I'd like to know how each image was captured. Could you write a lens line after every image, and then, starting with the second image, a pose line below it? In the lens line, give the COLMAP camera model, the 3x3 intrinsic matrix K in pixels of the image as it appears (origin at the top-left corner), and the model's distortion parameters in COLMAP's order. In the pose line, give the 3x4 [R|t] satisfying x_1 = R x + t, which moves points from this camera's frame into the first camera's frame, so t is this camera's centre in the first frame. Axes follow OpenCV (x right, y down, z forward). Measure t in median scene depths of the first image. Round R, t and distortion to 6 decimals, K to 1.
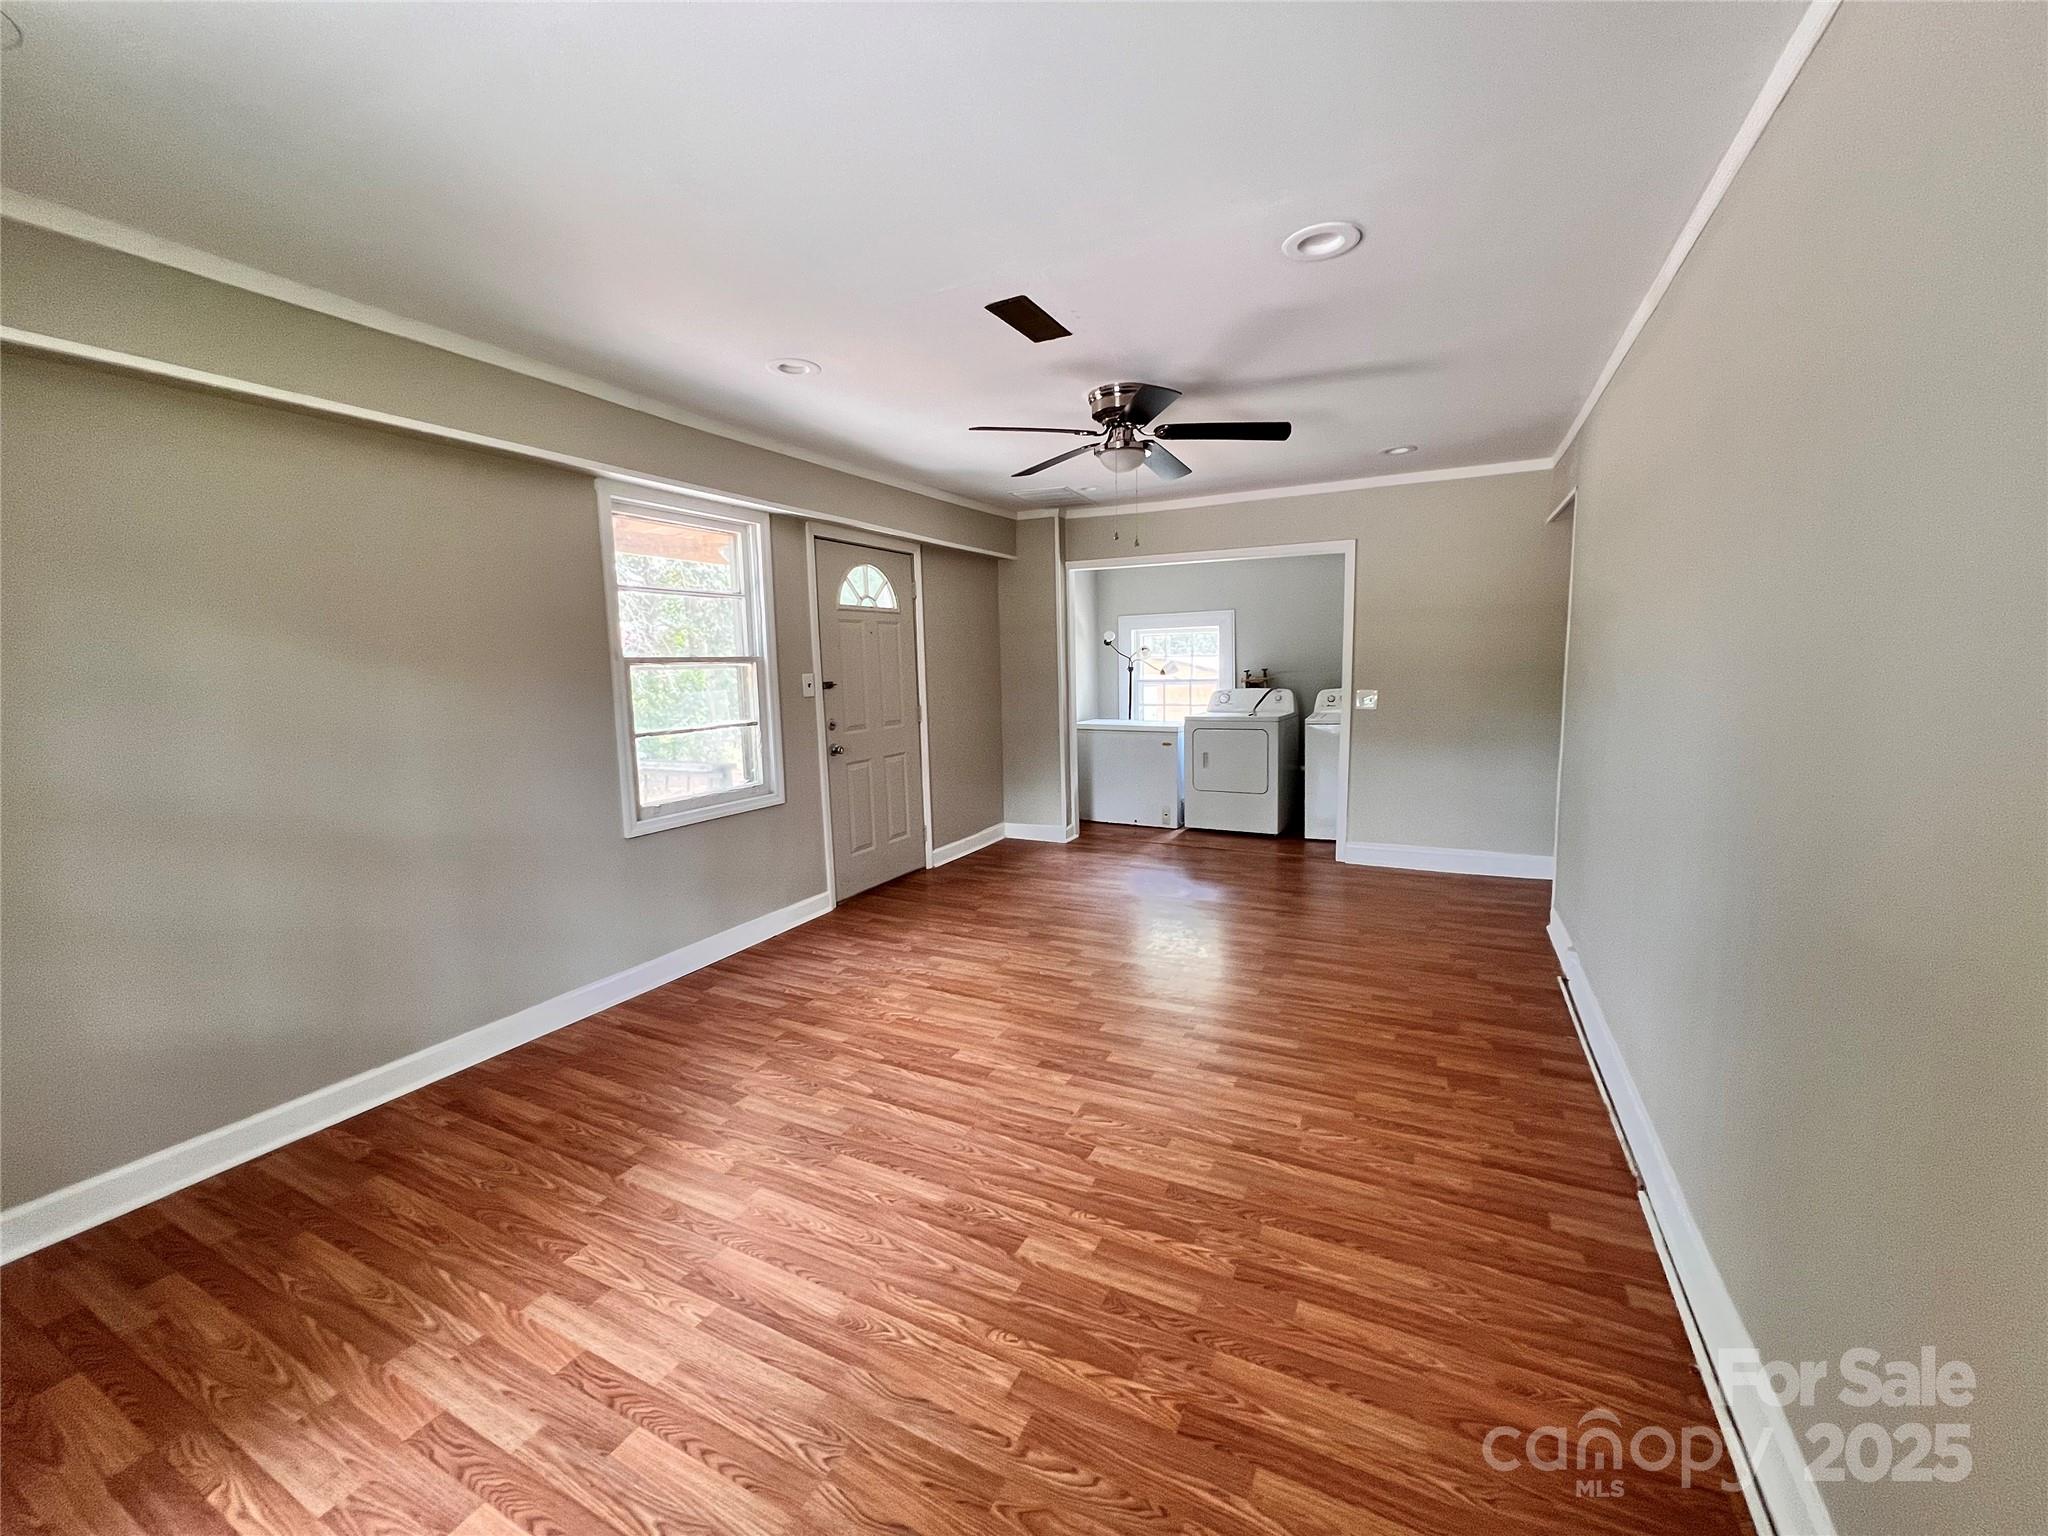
lens RADIAL K [[819.0, 0, 1017.9], [0, 819.0, 761.5], [0, 0, 1]] dist [-0.000534, -0.000048]
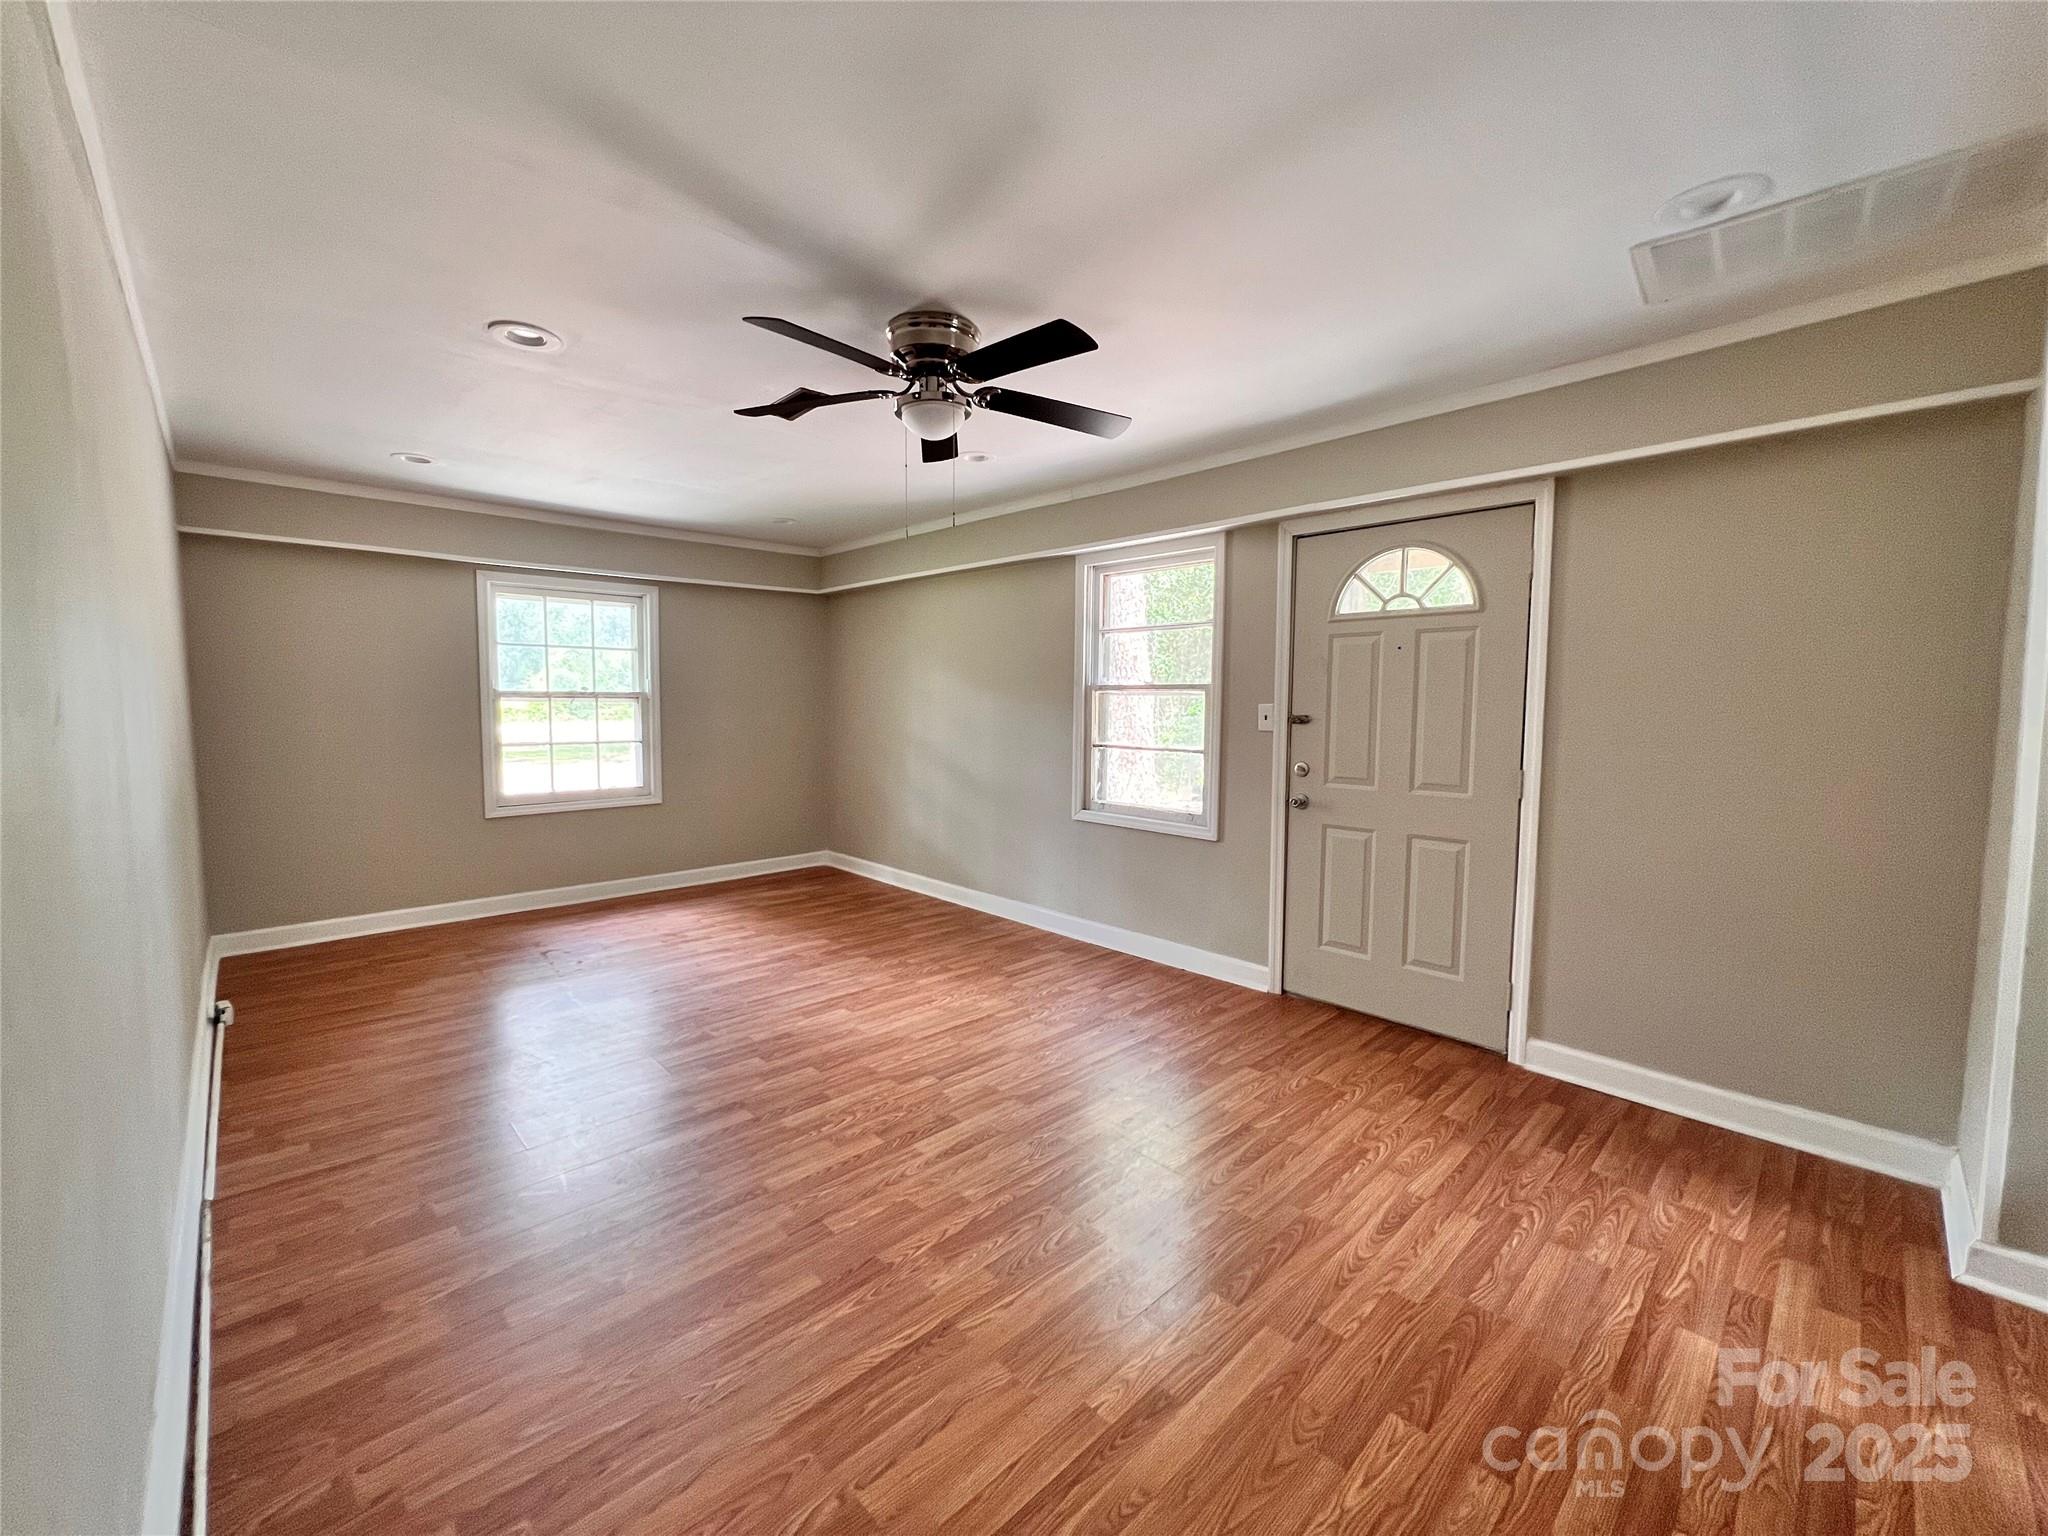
lens RADIAL K [[819.0, 0, 1017.9], [0, 819.0, 761.5], [0, 0, 1]] dist [-0.000534, -0.000048]
pose [[-0.327859, 0.093814, -0.940057, 0.785841], [-0.113466, 0.983944, 0.137767, -0.169637], [0.937888, 0.151833, -0.311950, 1.285505]]
